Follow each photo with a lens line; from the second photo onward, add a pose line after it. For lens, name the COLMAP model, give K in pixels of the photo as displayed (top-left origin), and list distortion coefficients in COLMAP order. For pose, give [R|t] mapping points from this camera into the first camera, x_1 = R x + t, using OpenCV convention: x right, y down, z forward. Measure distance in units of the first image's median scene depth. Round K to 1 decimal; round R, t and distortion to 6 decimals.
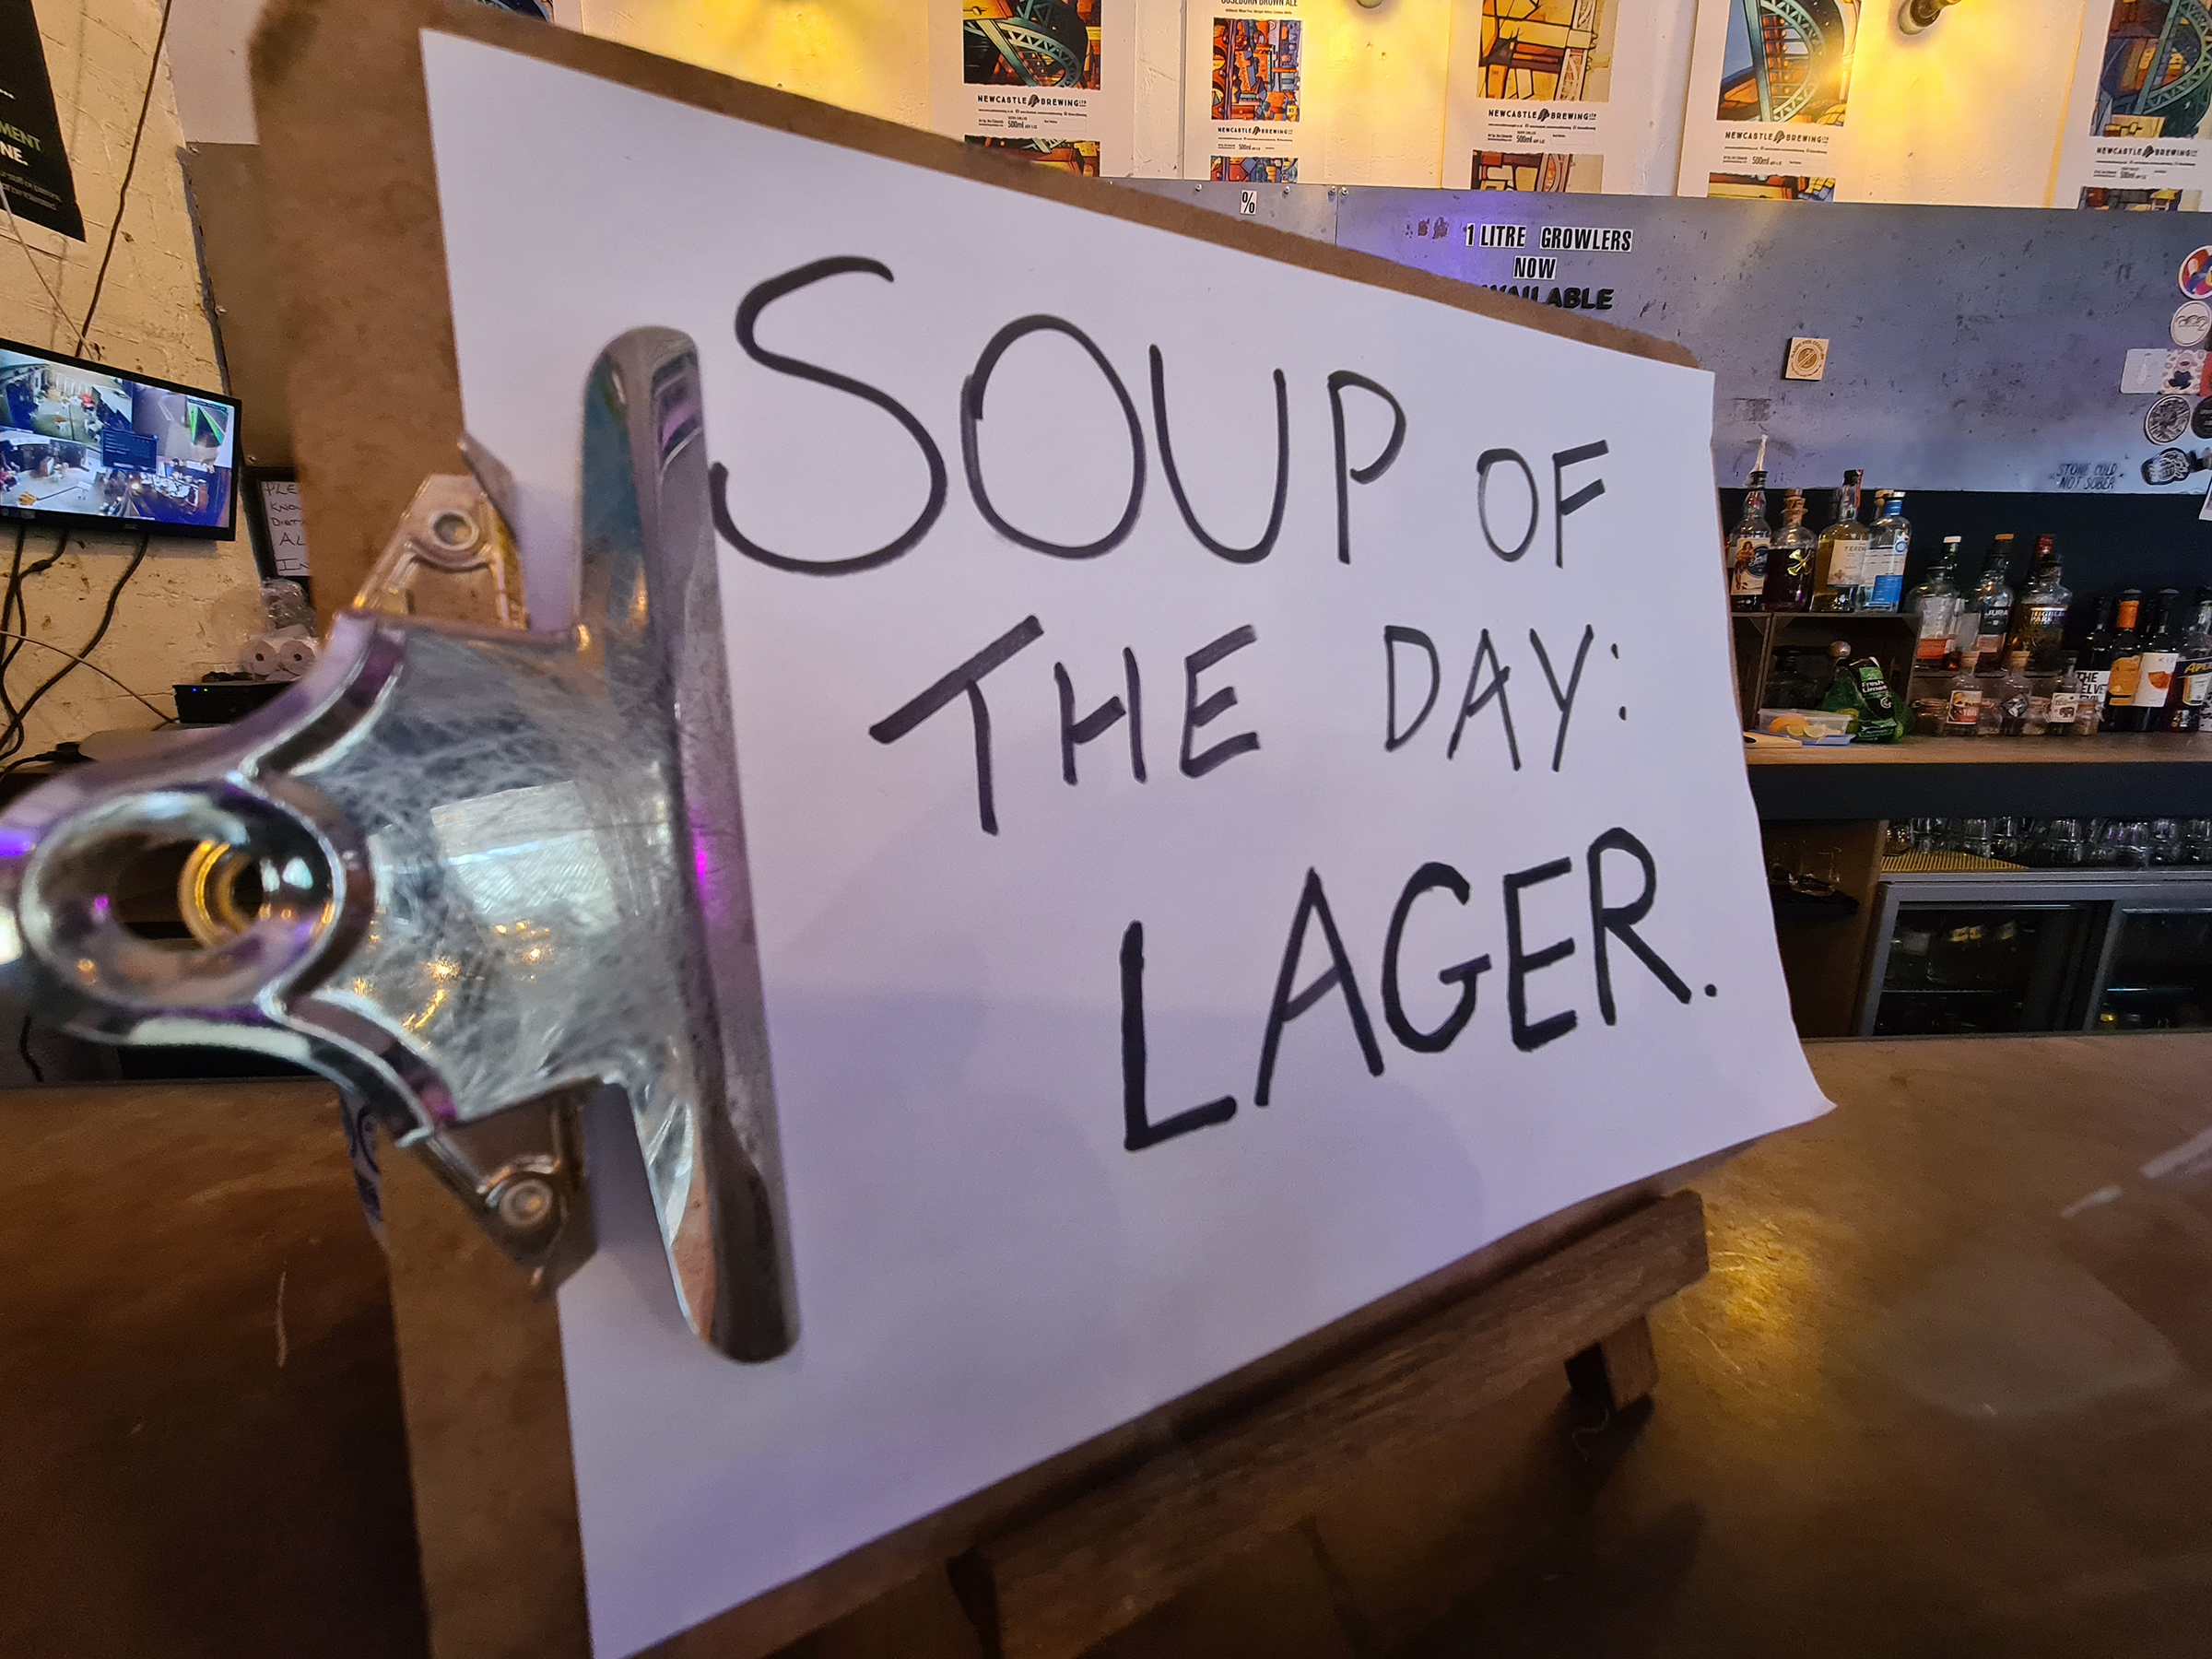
lens RADIAL K [[903.2, 0, 1110.8], [0, 903.2, 828.4], [0, 0, 1]] dist [0.001650, 0.000380]
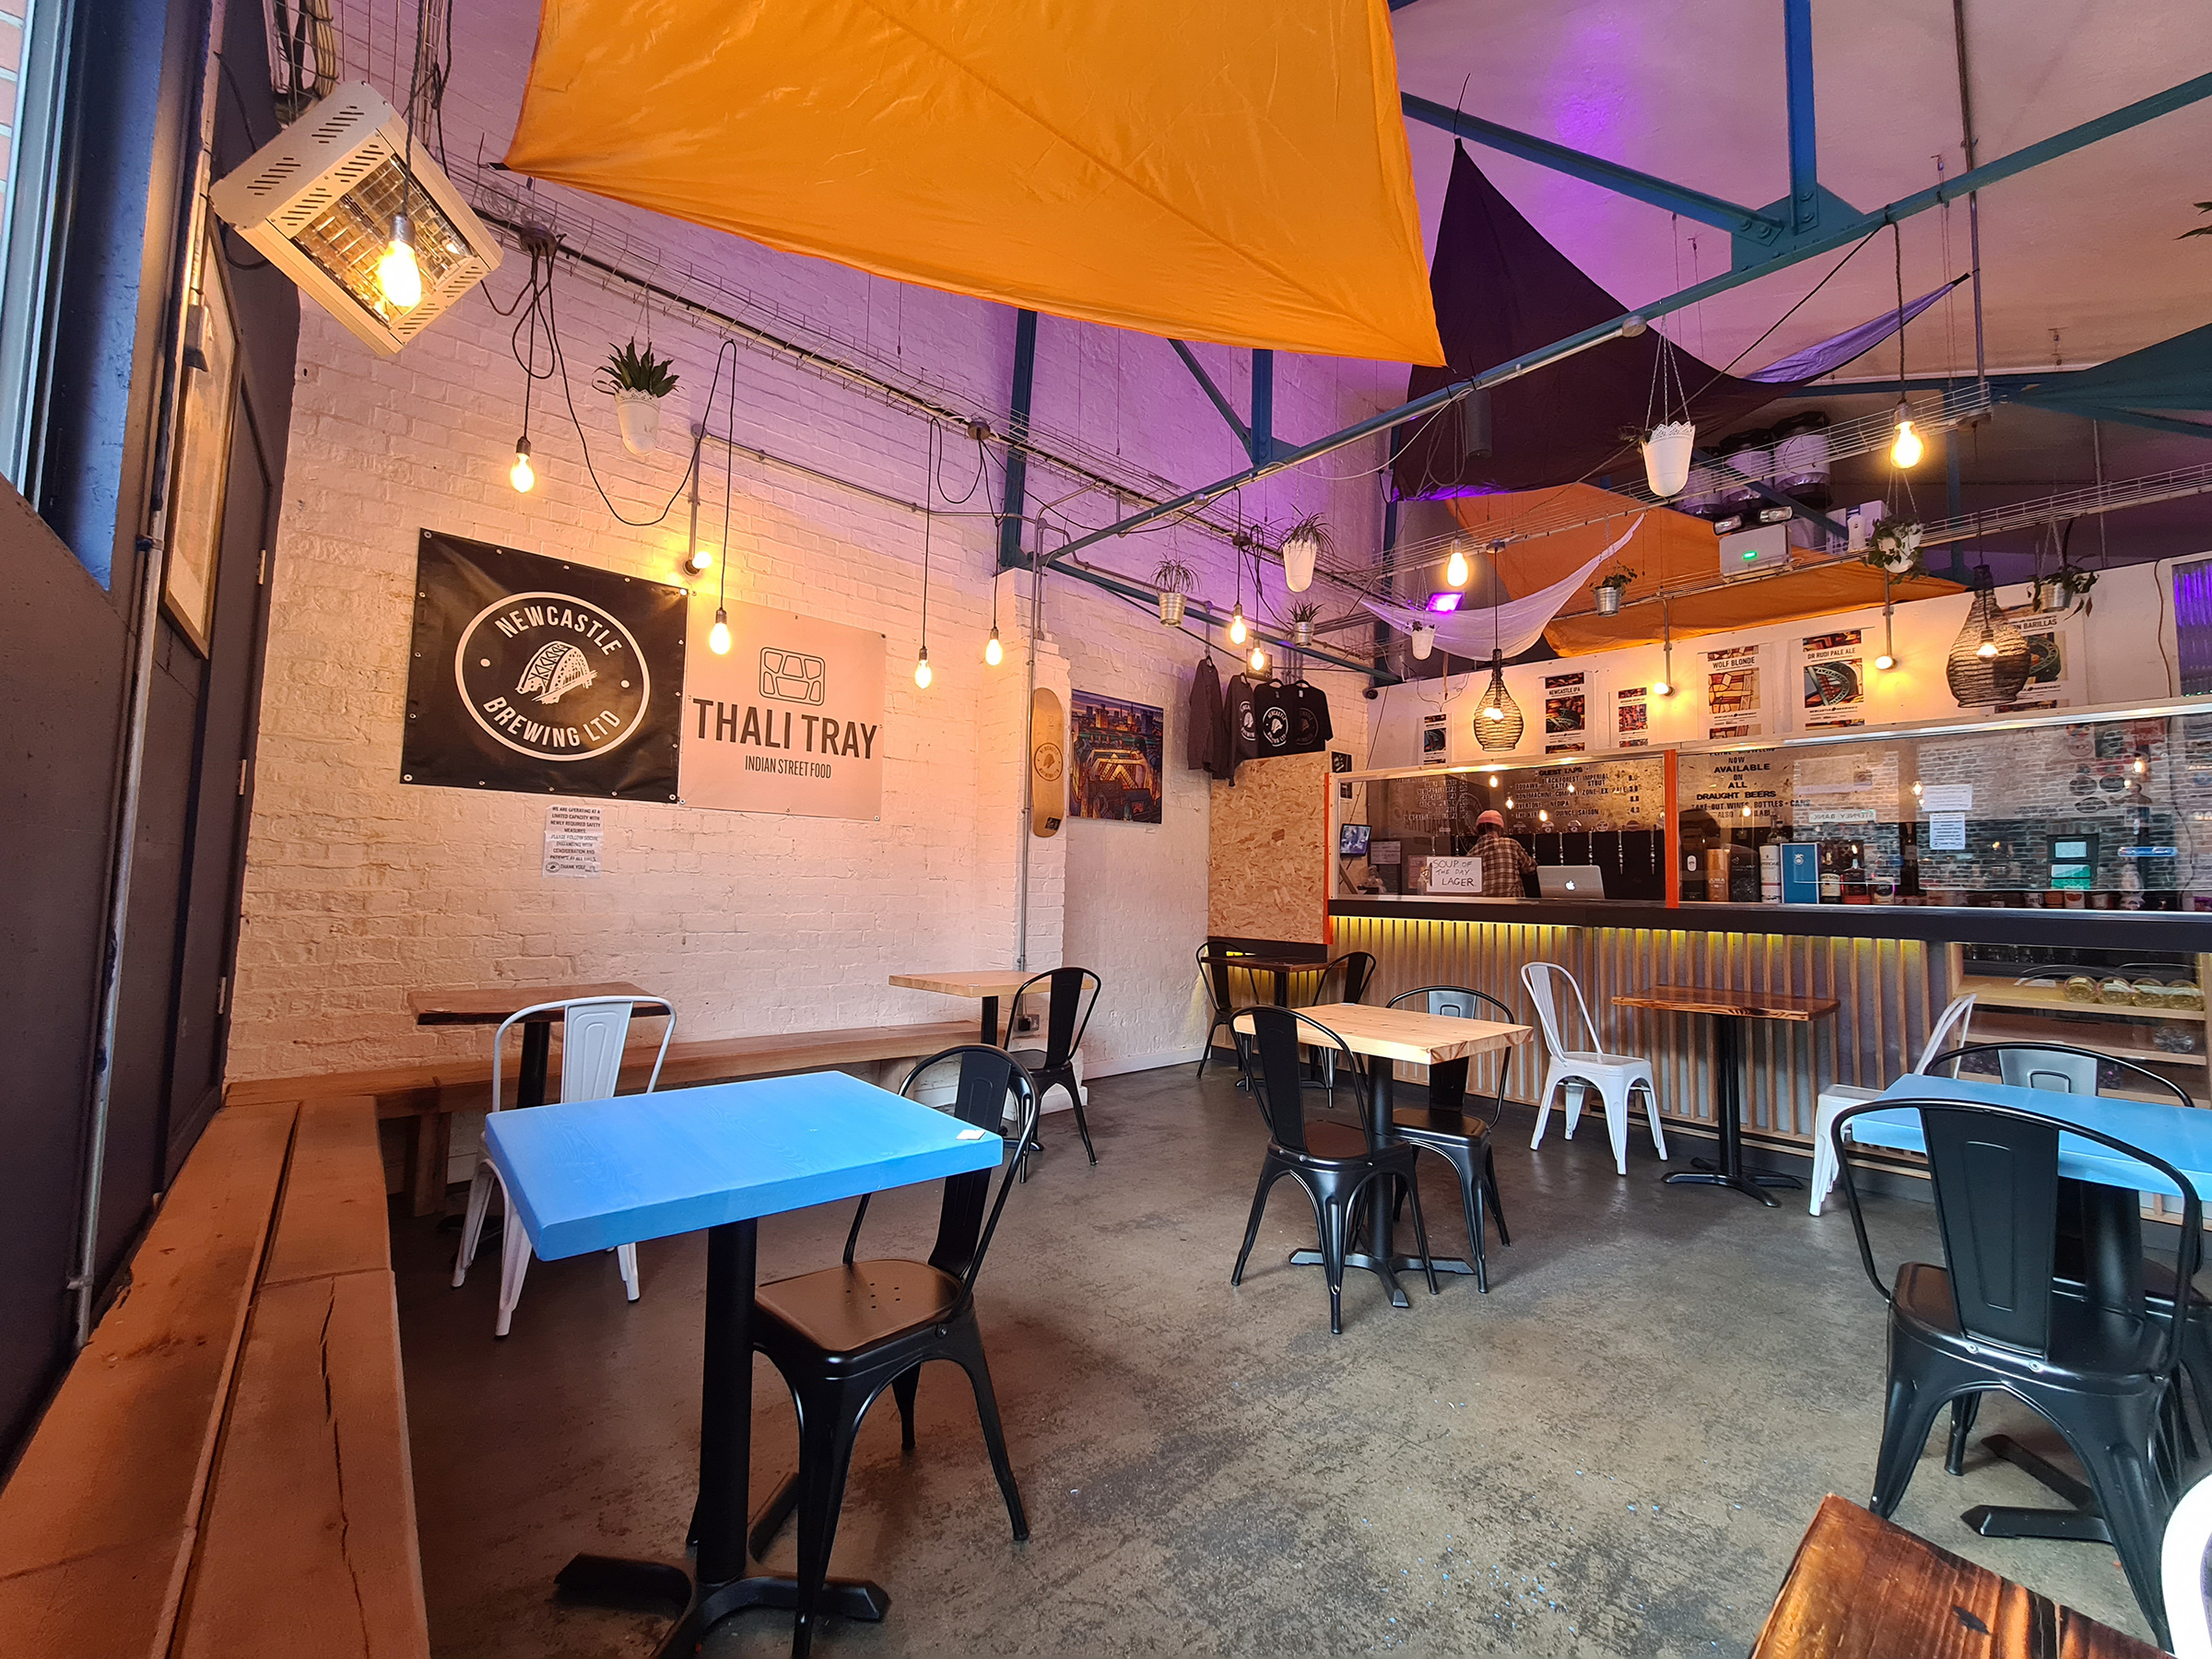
lens RADIAL K [[903.2, 0, 1108.1], [0, 903.2, 827.3], [0, 0, 1]] dist [0.001650, 0.000380]
pose [[0.628999, -0.044535, -0.776129, 1.556448], [-0.180697, 0.962639, -0.201679, 0.617261], [0.756114, 0.267100, 0.597452, -2.453791]]
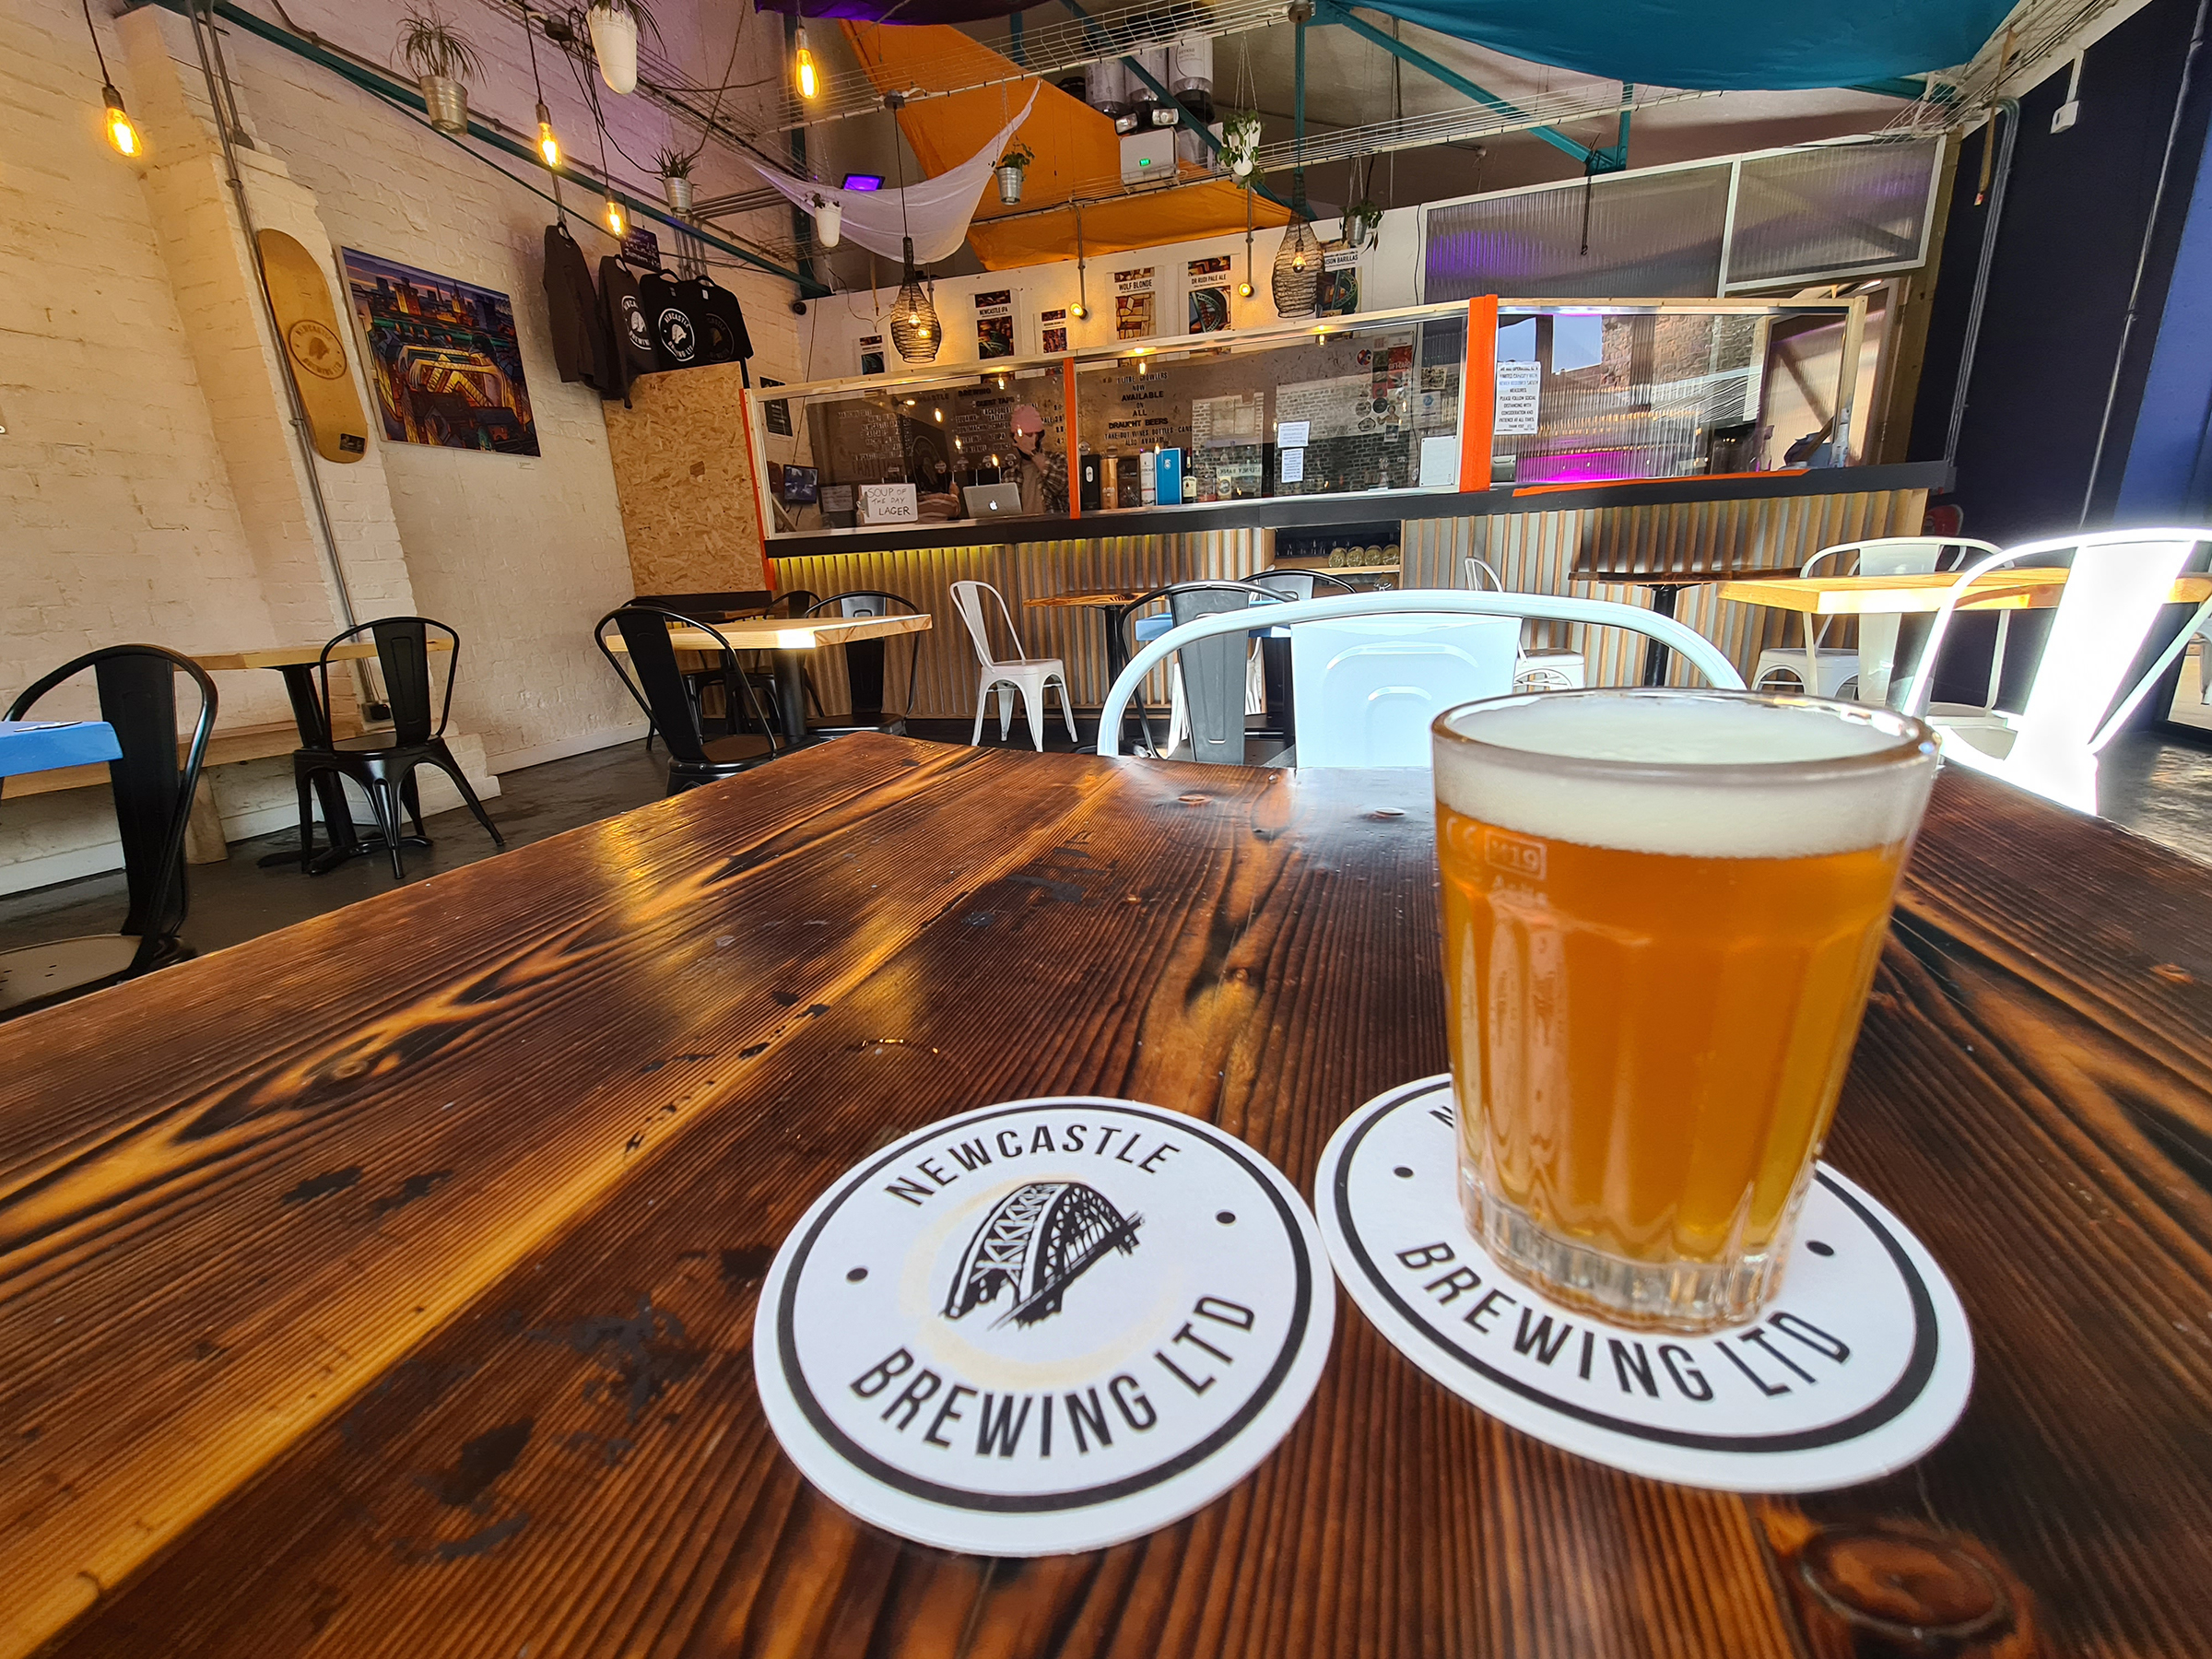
lens RADIAL K [[903.2, 0, 1095.4], [0, 903.2, 818.1], [0, 0, 1]] dist [0.001650, 0.000380]
pose [[0.930591, 0.048944, -0.362775, 1.659219], [-0.023955, 0.997039, 0.073068, 0.730707], [0.365277, -0.059306, 0.929008, -2.287523]]
